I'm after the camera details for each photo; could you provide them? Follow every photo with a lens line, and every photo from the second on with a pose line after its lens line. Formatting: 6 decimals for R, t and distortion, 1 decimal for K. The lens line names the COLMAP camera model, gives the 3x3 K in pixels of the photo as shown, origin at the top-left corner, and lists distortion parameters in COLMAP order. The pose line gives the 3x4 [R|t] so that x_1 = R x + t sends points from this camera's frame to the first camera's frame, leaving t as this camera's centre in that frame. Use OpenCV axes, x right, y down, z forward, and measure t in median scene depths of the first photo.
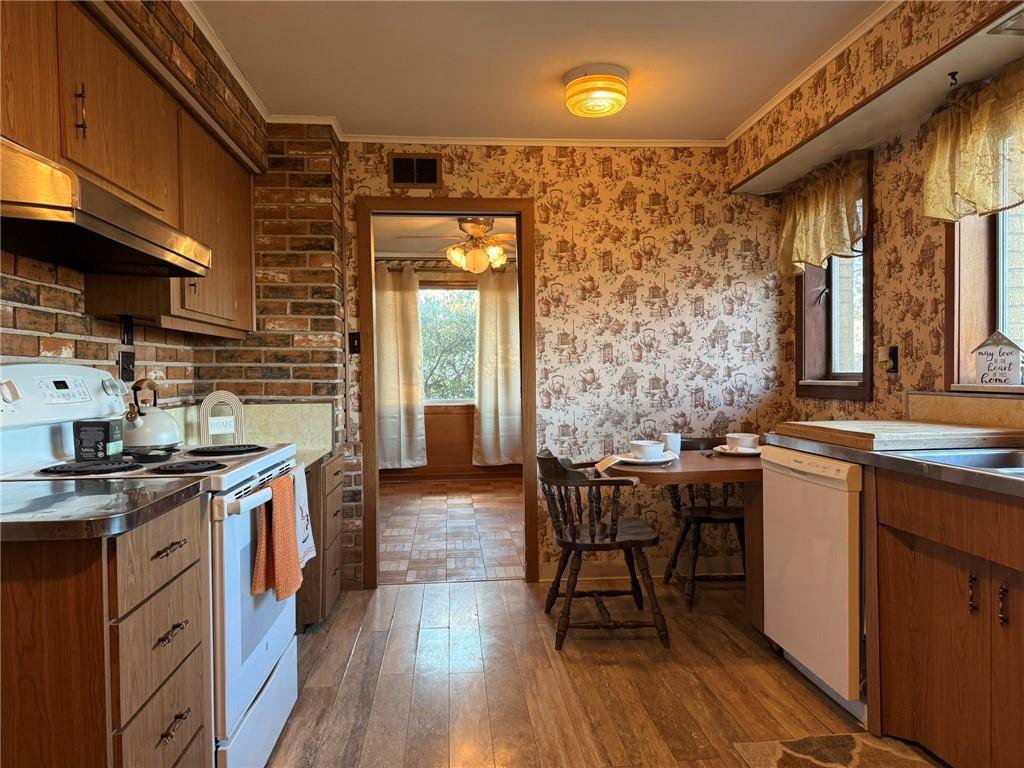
lens RADIAL K [[731.8, 0, 517.2], [0, 731.8, 387.7], [0, 0, 1]] dist [0.067509, -0.035957]
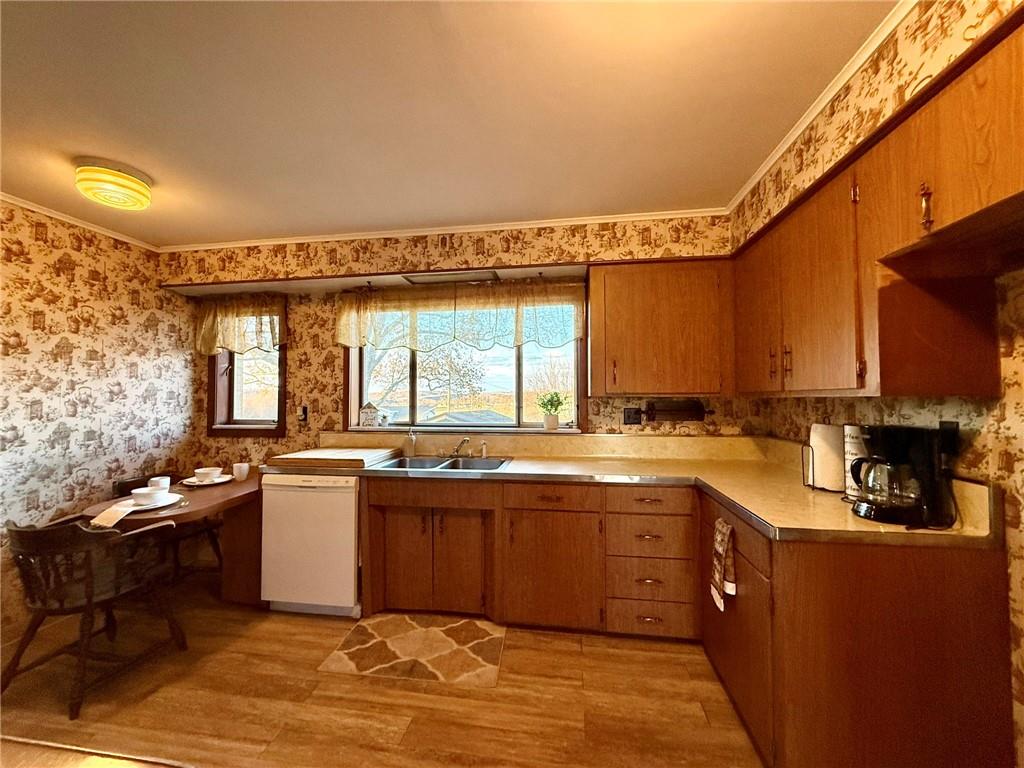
lens RADIAL K [[410.0, 0, 507.2], [0, 410.0, 384.8], [0, 0, 1]] dist [0.009203, 0.000628]
pose [[0.248630, 0.039053, 0.967811, -0.275769], [0.017865, 0.998832, -0.044894, -0.044089], [-0.968434, 0.028452, 0.247642, 0.218077]]
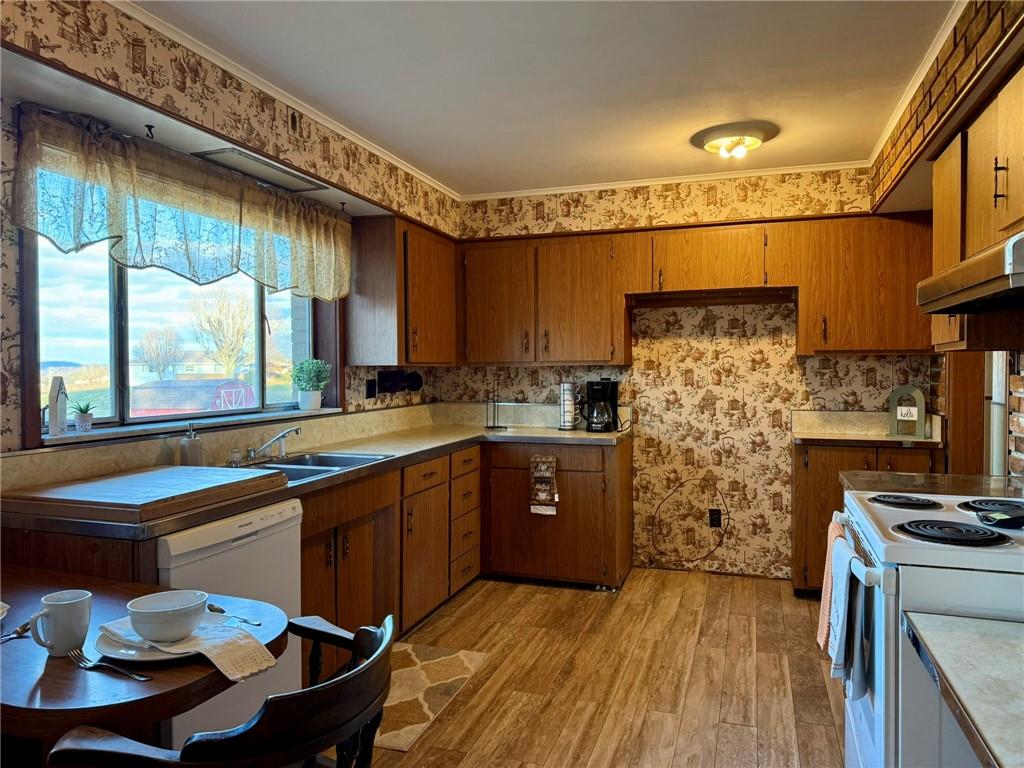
lens RADIAL K [[731.8, 0, 515.3], [0, 731.8, 381.3], [0, 0, 1]] dist [0.067509, -0.035957]
pose [[-0.919133, 0.009886, 0.393823, -0.172879], [0.024533, 0.999181, 0.032174, -0.059056], [-0.393183, 0.039234, -0.918623, 1.110739]]
